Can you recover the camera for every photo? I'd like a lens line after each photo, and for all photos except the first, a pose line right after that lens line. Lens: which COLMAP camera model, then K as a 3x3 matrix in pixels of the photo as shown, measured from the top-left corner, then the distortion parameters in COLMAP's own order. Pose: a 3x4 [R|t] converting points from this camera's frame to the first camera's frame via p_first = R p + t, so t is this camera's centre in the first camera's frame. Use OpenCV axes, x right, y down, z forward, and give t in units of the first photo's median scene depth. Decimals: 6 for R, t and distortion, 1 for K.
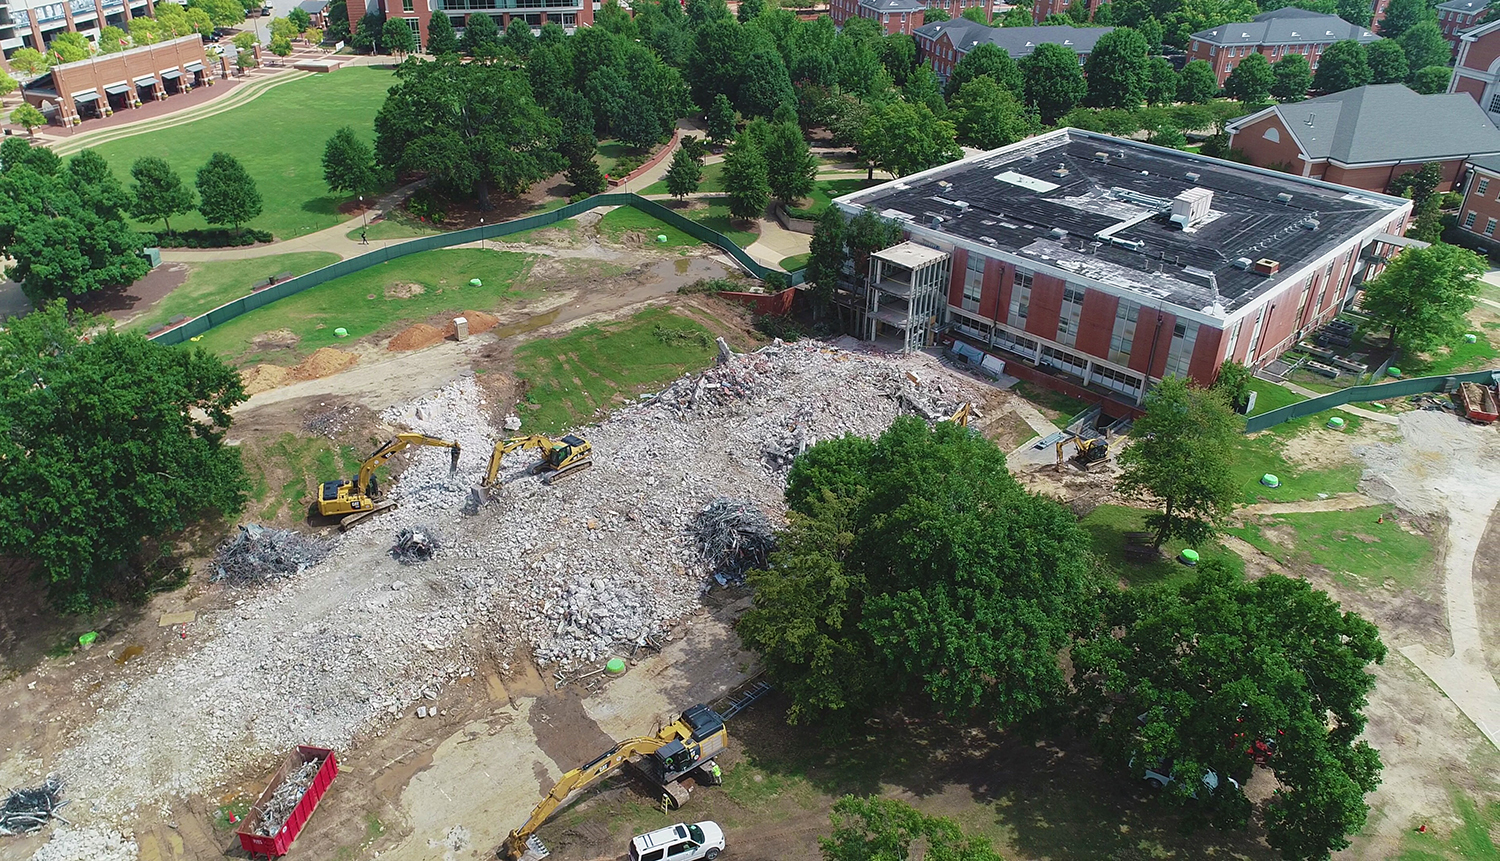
lens RADIAL K [[979.6, 0, 753.7], [0, 979.6, 400.9], [0, 0, 1]] dist [-0.002993, 0.002749]
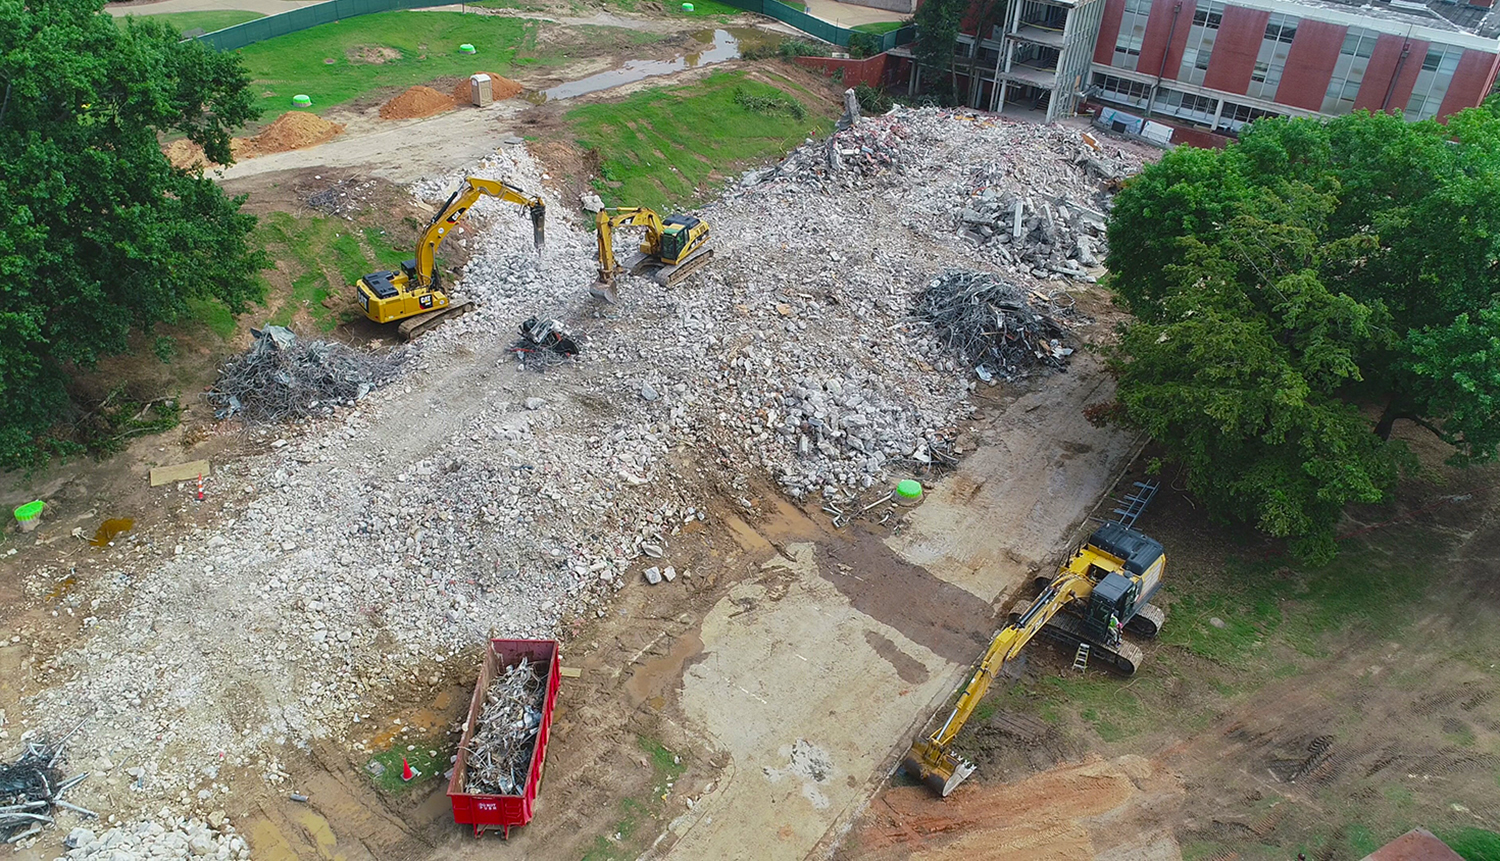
lens RADIAL K [[979.6, 0, 753.7], [0, 979.6, 400.9], [0, 0, 1]] dist [-0.002993, 0.002749]
pose [[0.986180, -0.055893, 0.155965, -0.316149], [0.040785, 0.994307, 0.098439, 0.127379], [-0.160579, -0.090718, 0.982845, 0.331607]]
